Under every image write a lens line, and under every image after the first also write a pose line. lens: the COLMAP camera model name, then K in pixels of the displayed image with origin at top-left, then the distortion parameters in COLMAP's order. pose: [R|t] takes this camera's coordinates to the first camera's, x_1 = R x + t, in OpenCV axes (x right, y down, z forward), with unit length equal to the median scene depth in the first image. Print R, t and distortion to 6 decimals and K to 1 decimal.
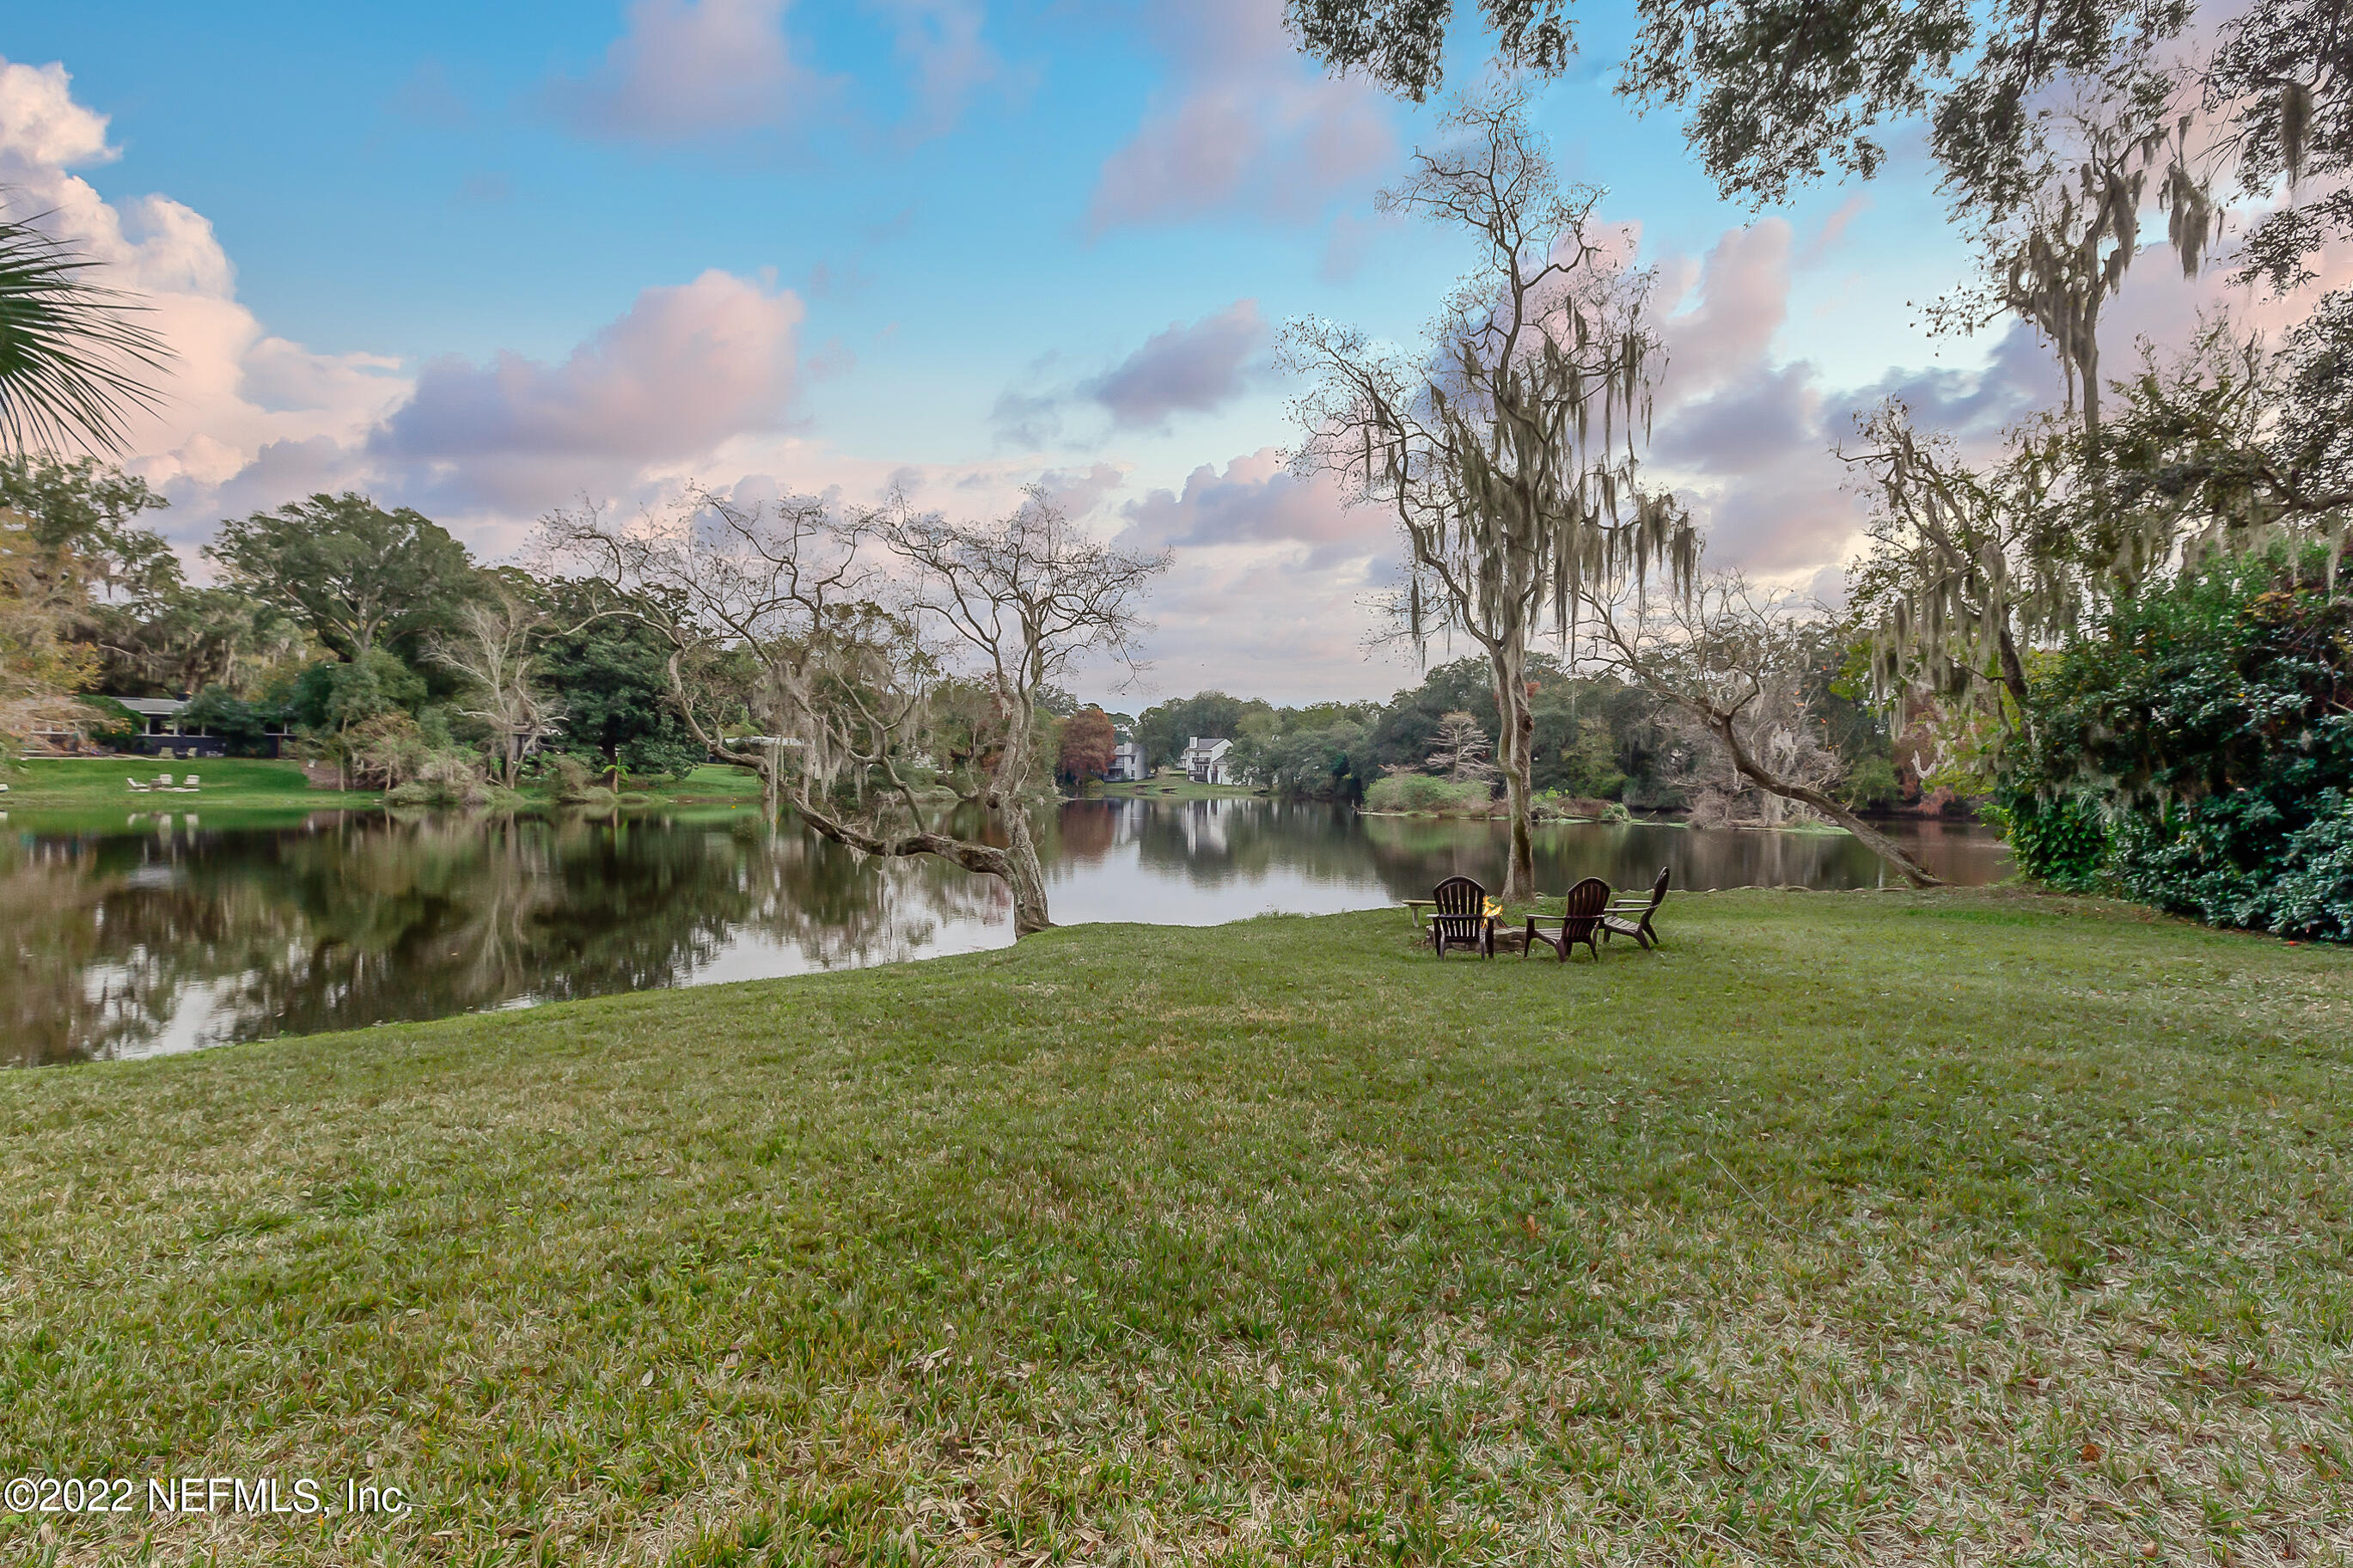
lens RADIAL K [[1060.1, 0, 1188.8], [0, 1060.1, 783.8], [0, 0, 1]] dist [0.002545, -0.000038]
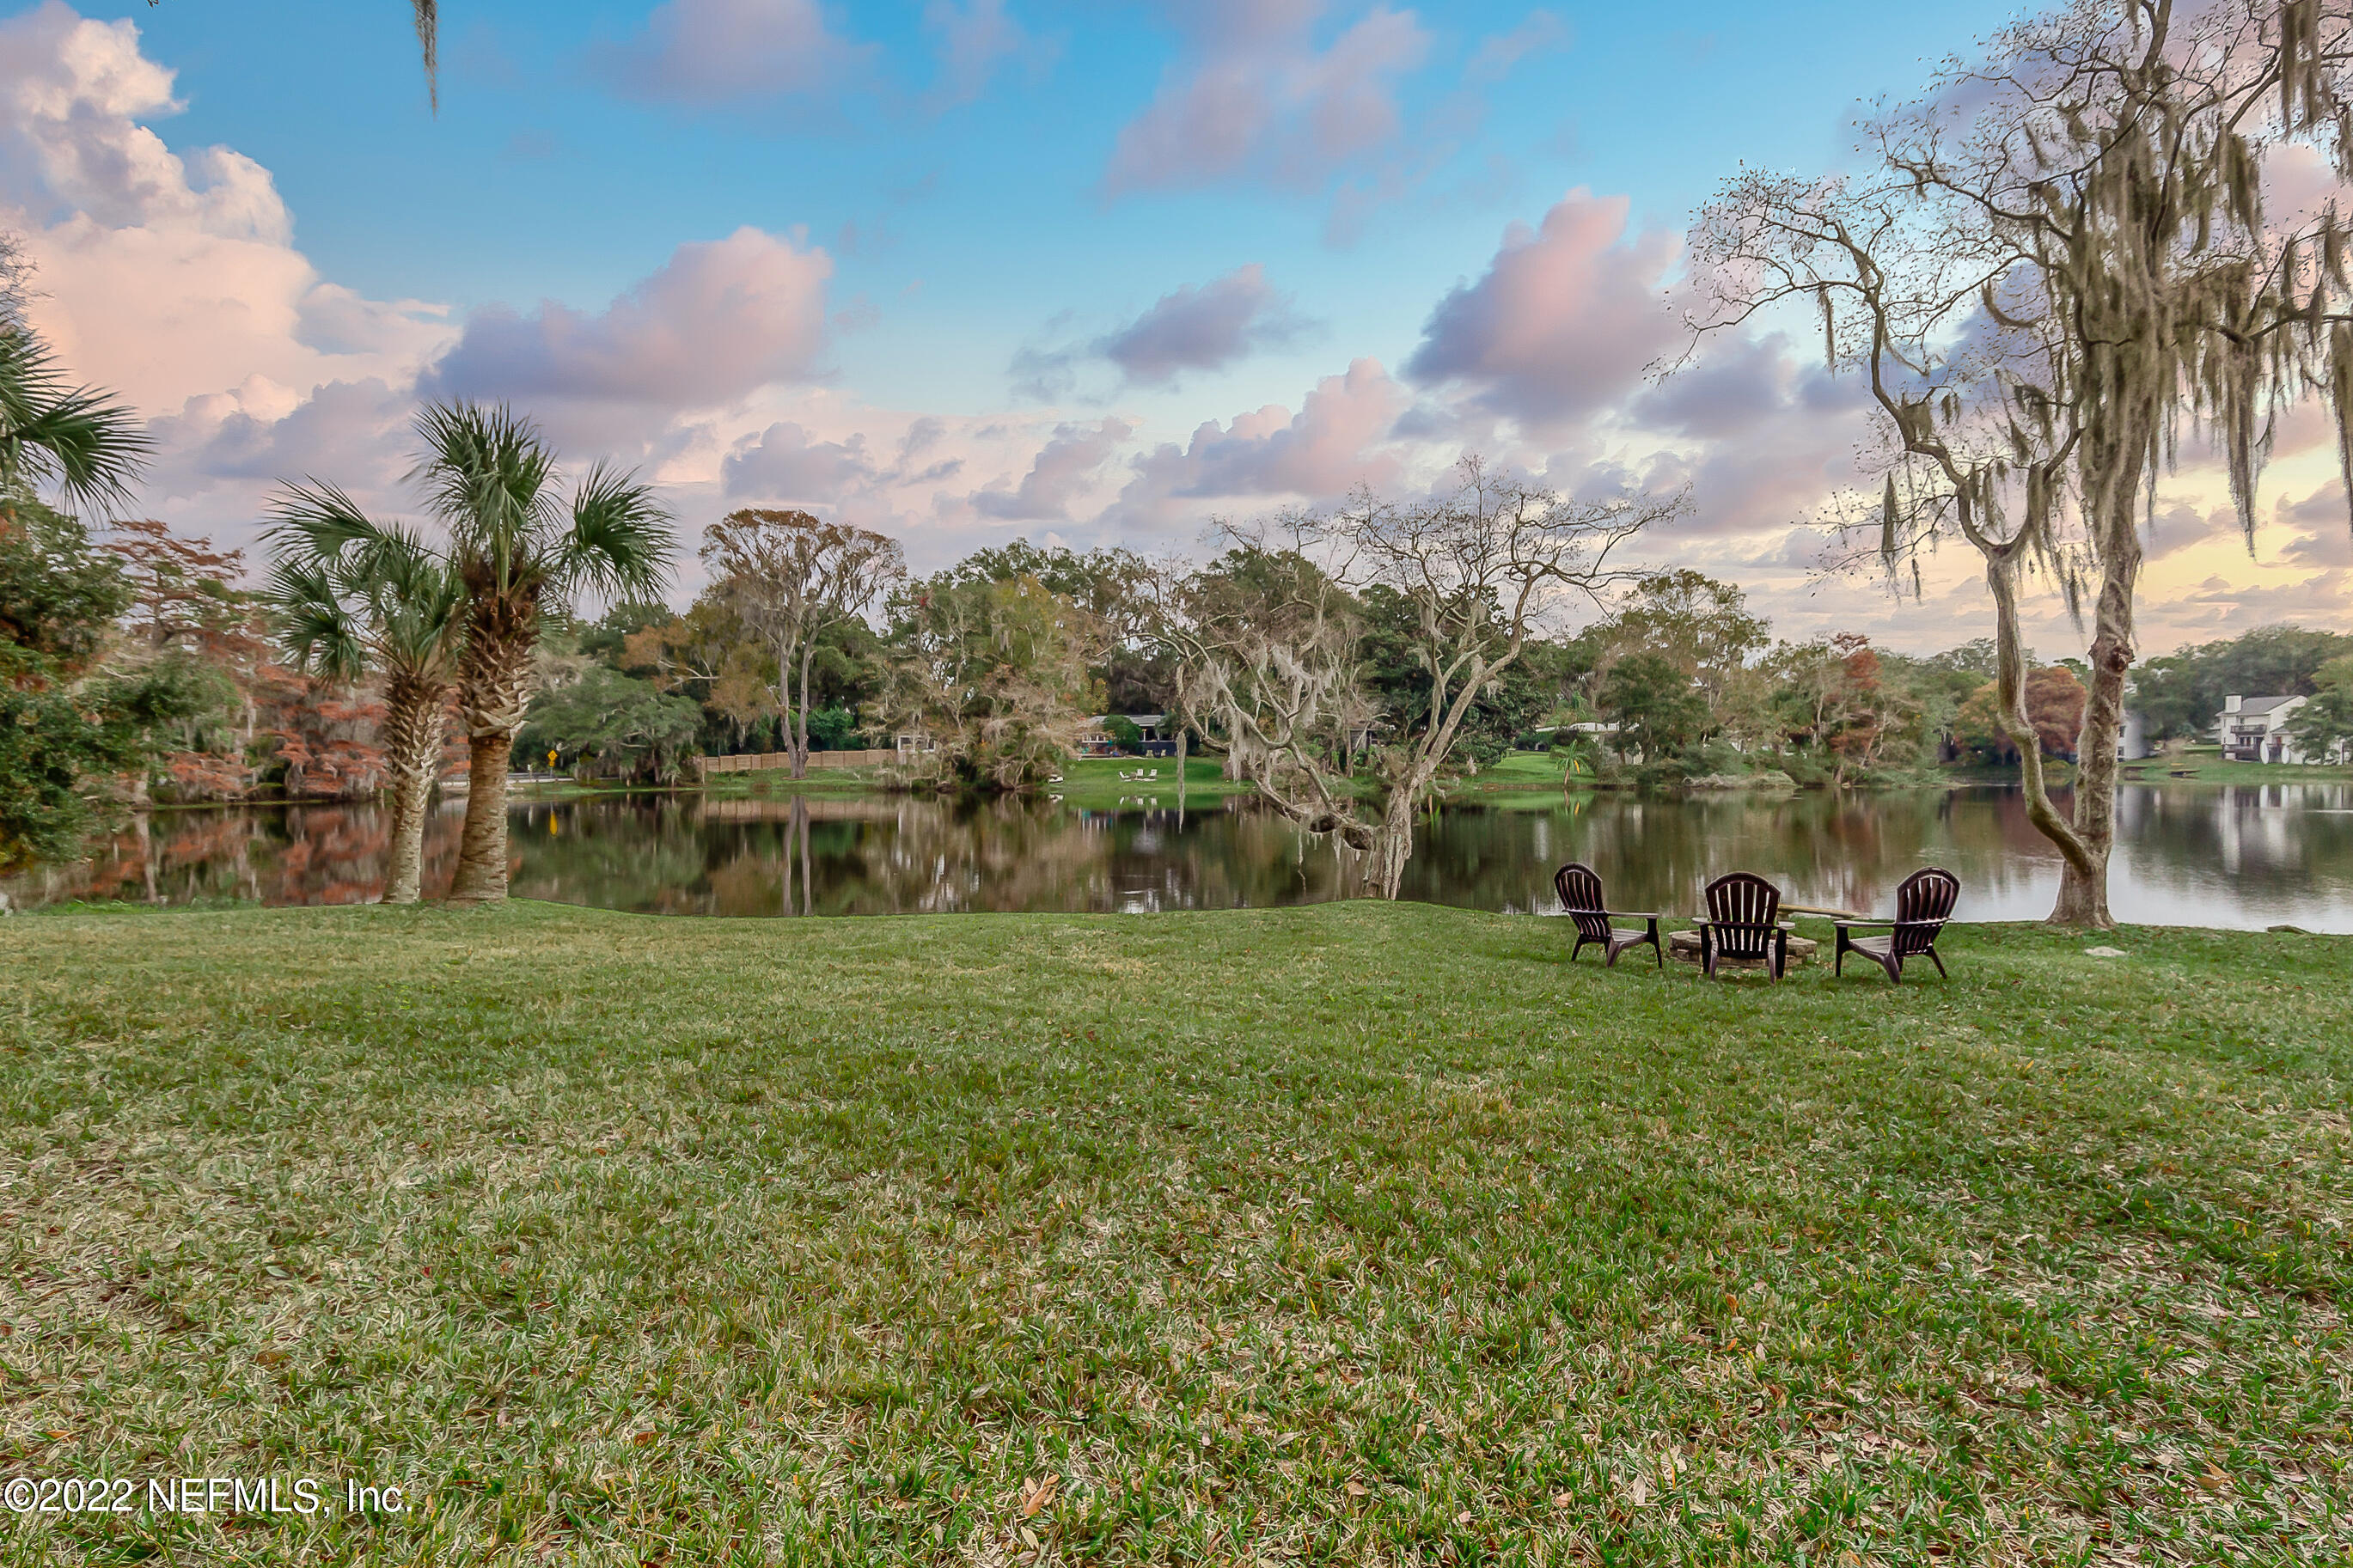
lens RADIAL K [[1087.7, 0, 1176.5], [0, 1087.7, 784.0], [0, 0, 1]] dist [-0.000782, -0.000461]
pose [[0.703509, -0.003497, -0.710678, 0.081723], [0.011695, 0.999909, 0.006656, 0.002018], [0.710590, -0.012994, 0.703486, 0.022499]]
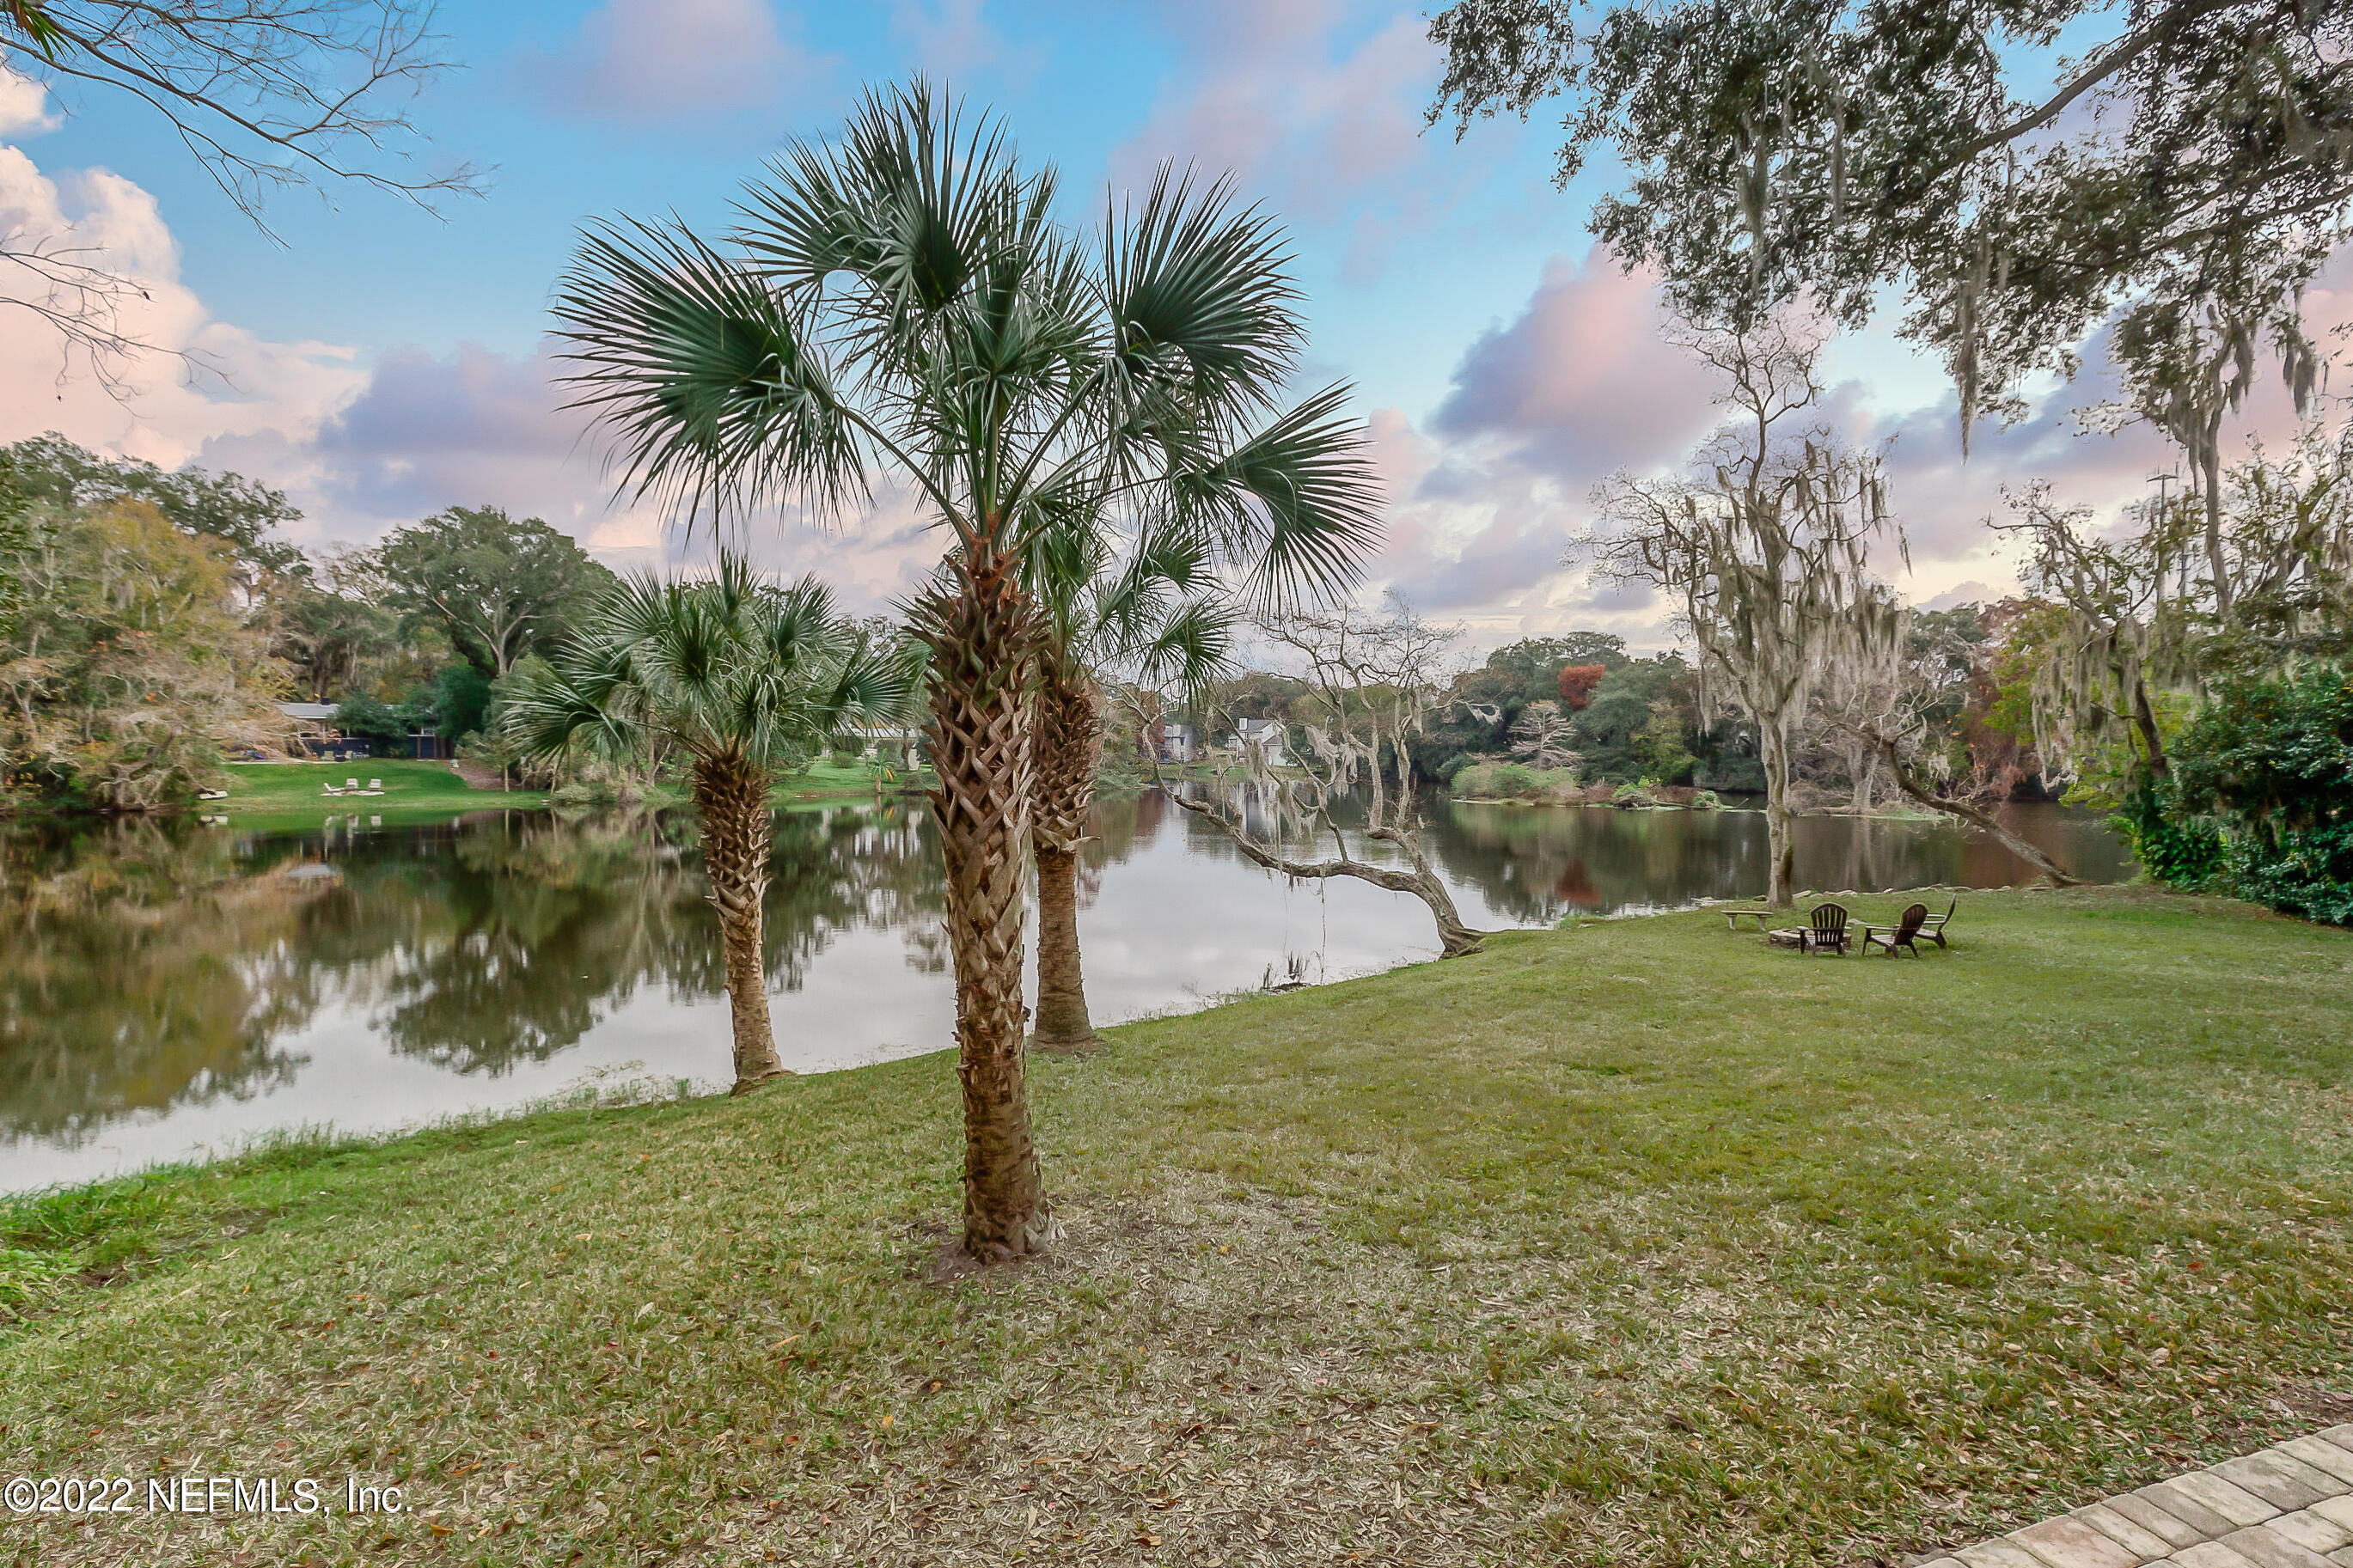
lens RADIAL K [[1078.8, 0, 1199.2], [0, 1078.8, 788.9], [0, 0, 1]] dist [0.000184, 0.000124]
pose [[0.999828, -0.010190, -0.015500, -0.079780], [0.010592, 0.999603, 0.026113, -0.016208], [0.015228, -0.026273, 0.999539, -0.071788]]
